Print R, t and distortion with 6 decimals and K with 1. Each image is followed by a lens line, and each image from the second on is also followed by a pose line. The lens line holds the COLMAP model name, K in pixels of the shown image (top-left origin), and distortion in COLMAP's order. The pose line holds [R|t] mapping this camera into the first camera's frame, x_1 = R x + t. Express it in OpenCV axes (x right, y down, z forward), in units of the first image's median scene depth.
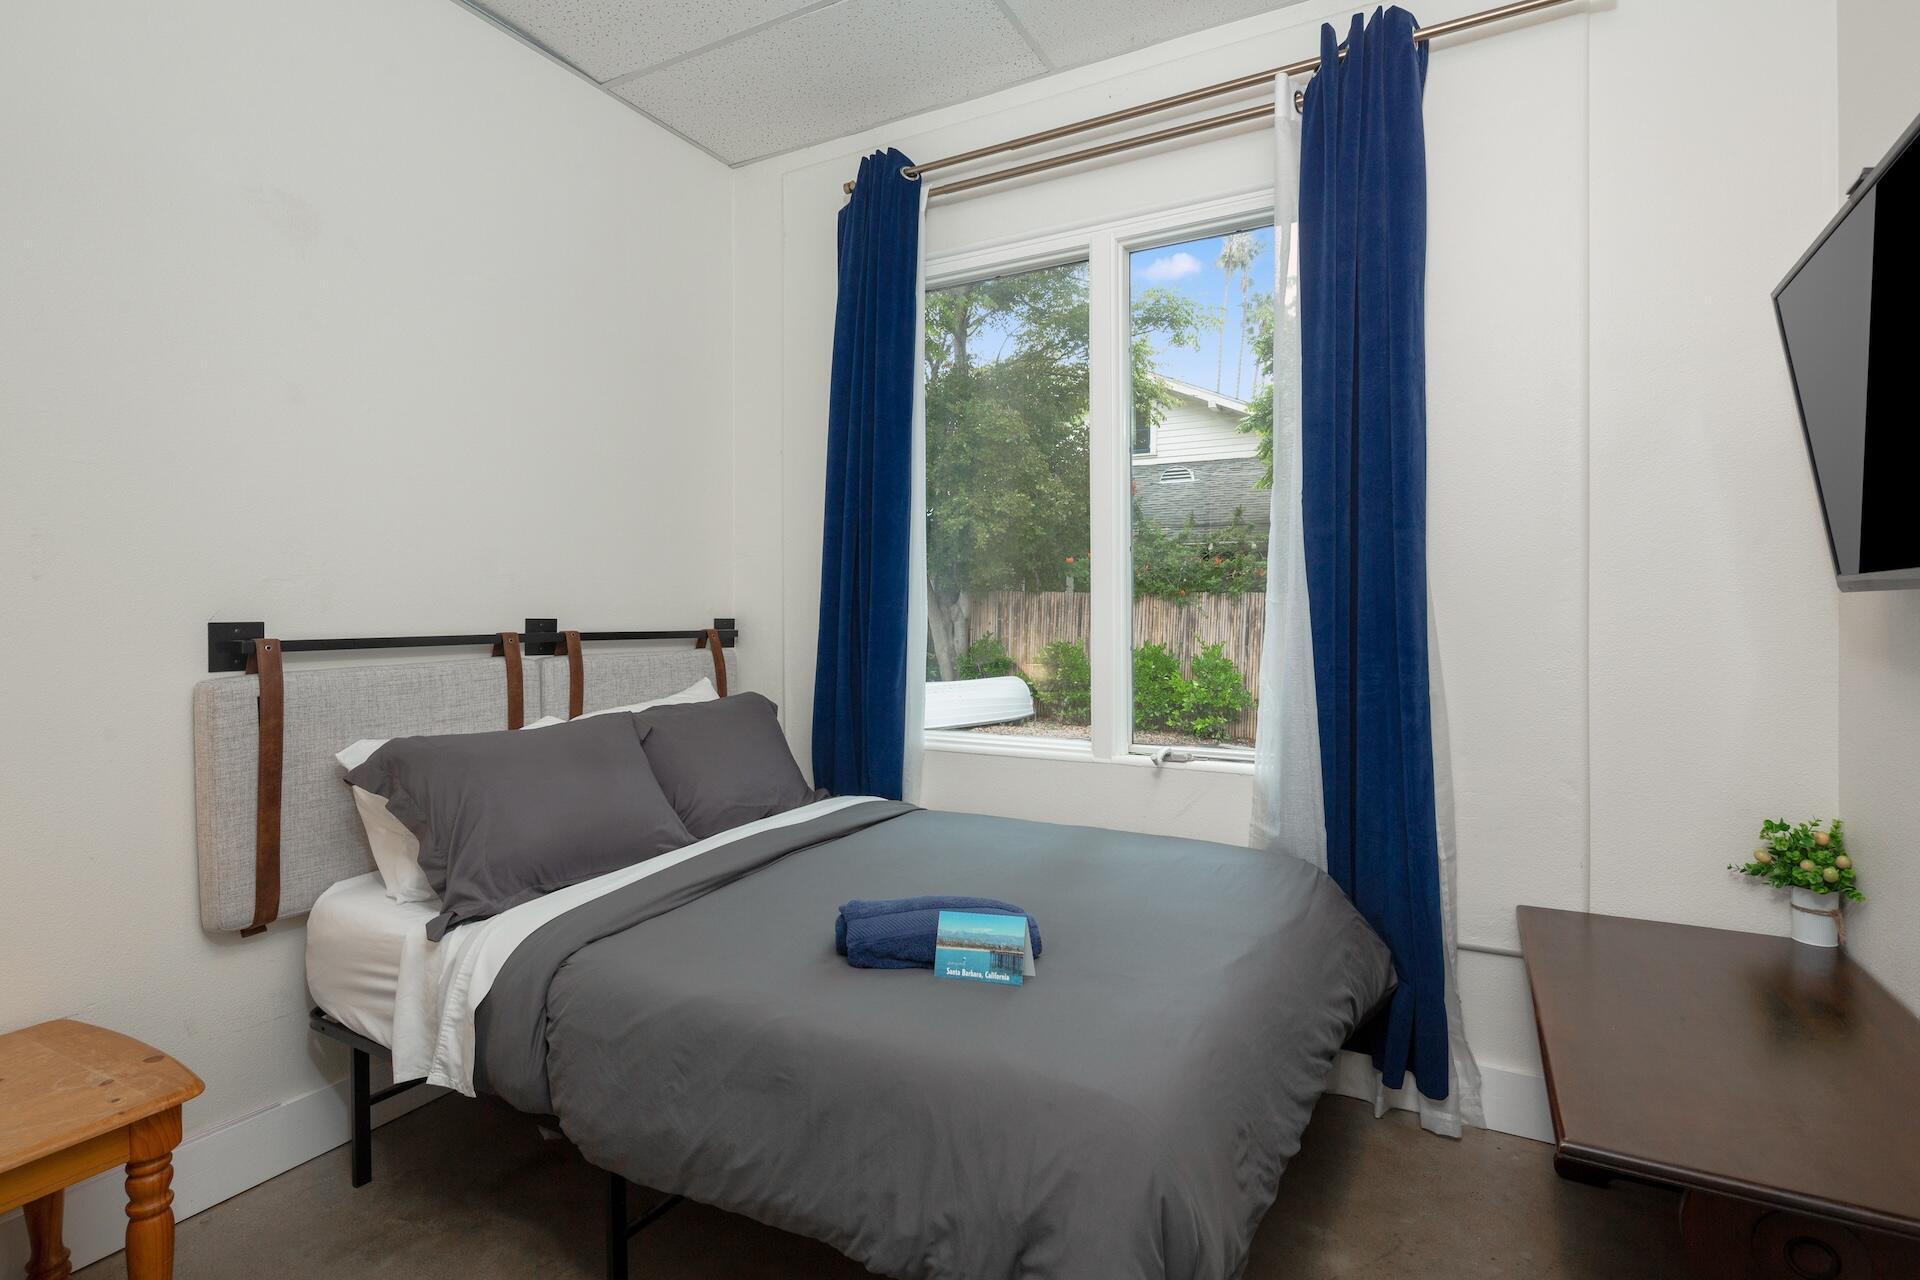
lens RADIAL K [[925.7, 0, 959.7], [0, 925.7, 618.2], [0, 0, 1]] dist [-0.000429, -0.000098]
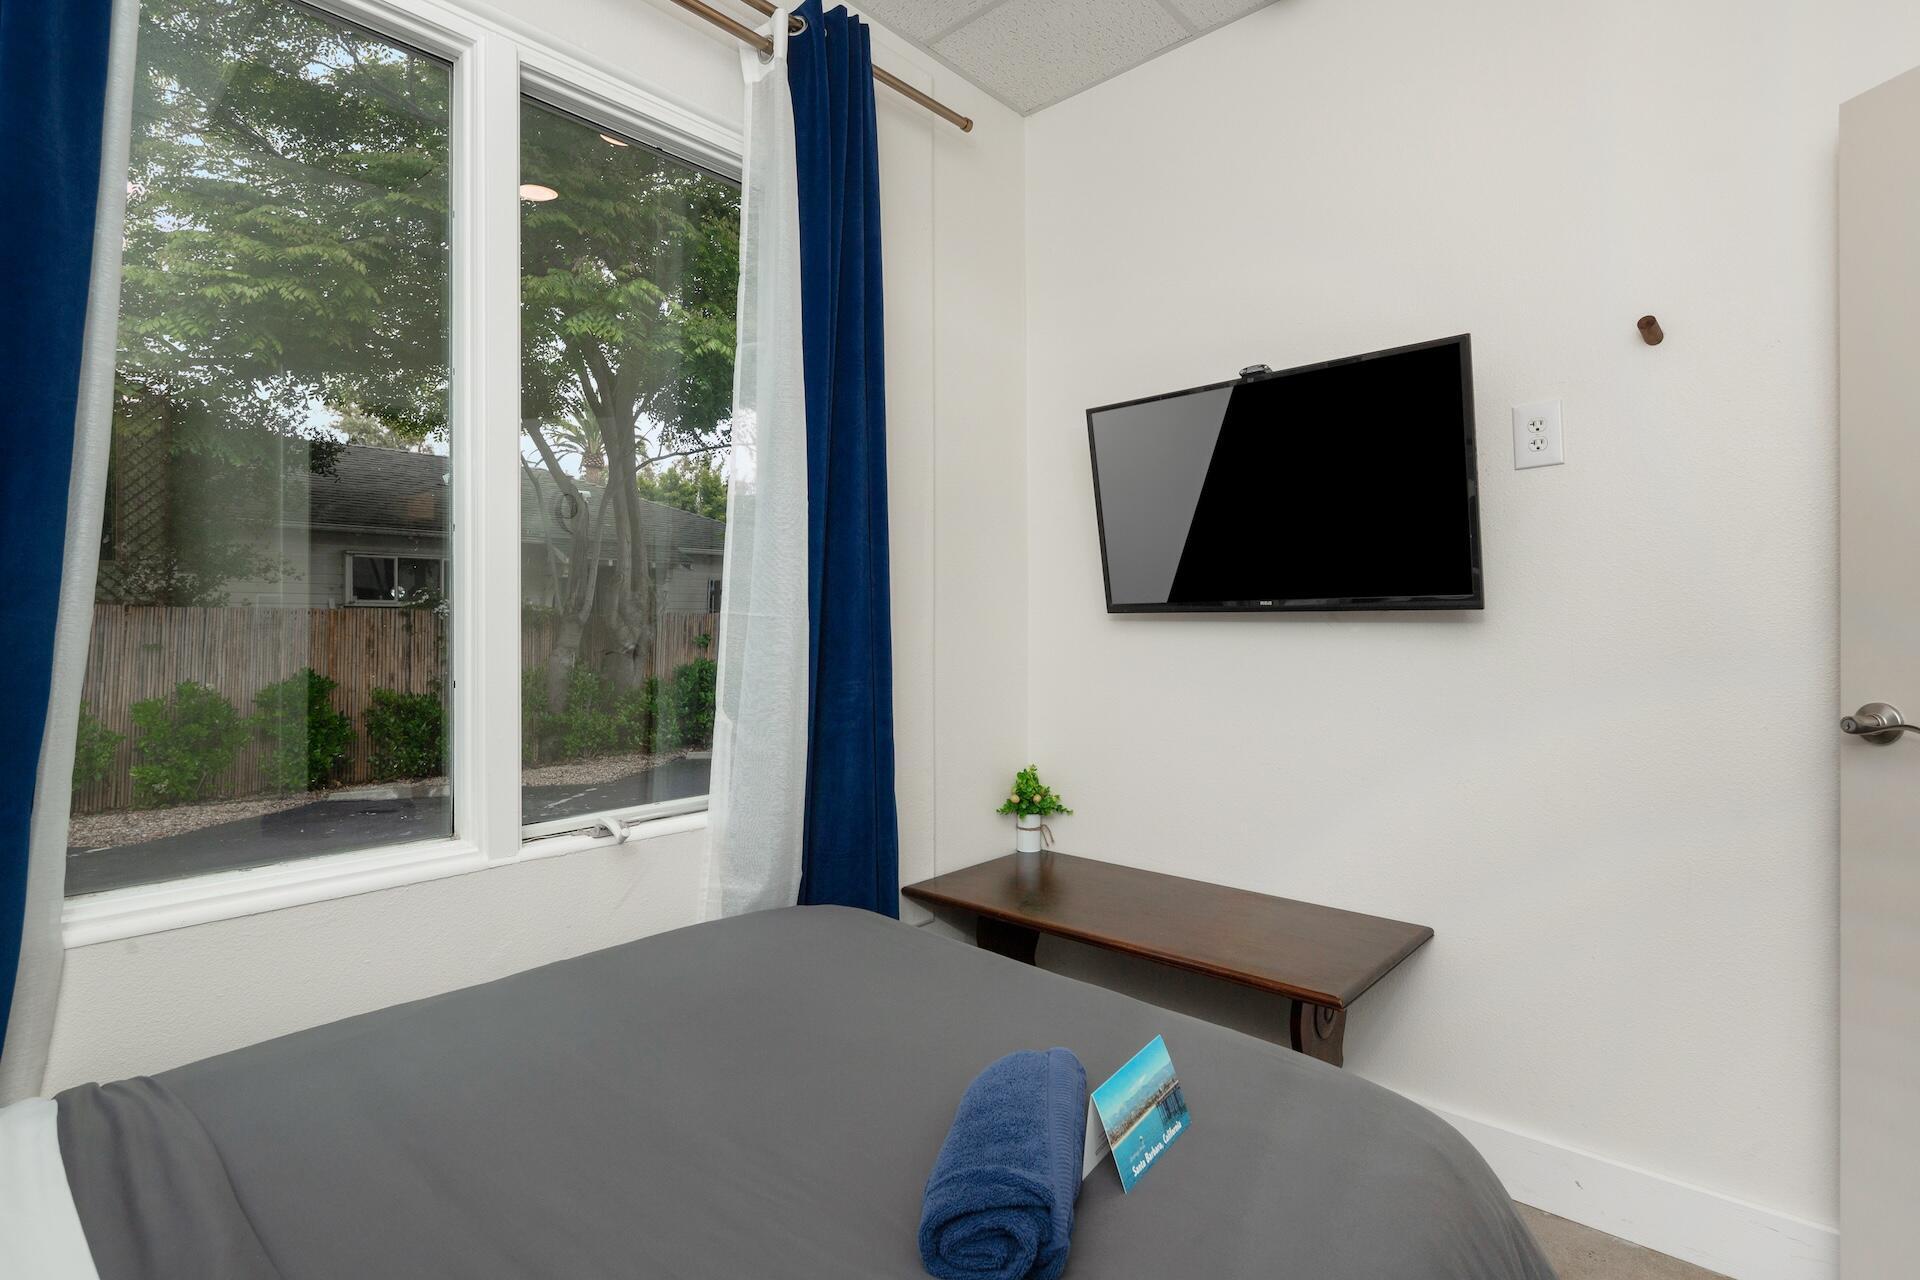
lens RADIAL K [[925.7, 0, 959.7], [0, 925.7, 618.2], [0, 0, 1]] dist [-0.000429, -0.000098]
pose [[0.235852, 0.002630, 0.971785, -0.542918], [0.006460, 0.999970, -0.004274, -0.011819], [-0.971768, 0.007285, 0.235828, 0.756698]]
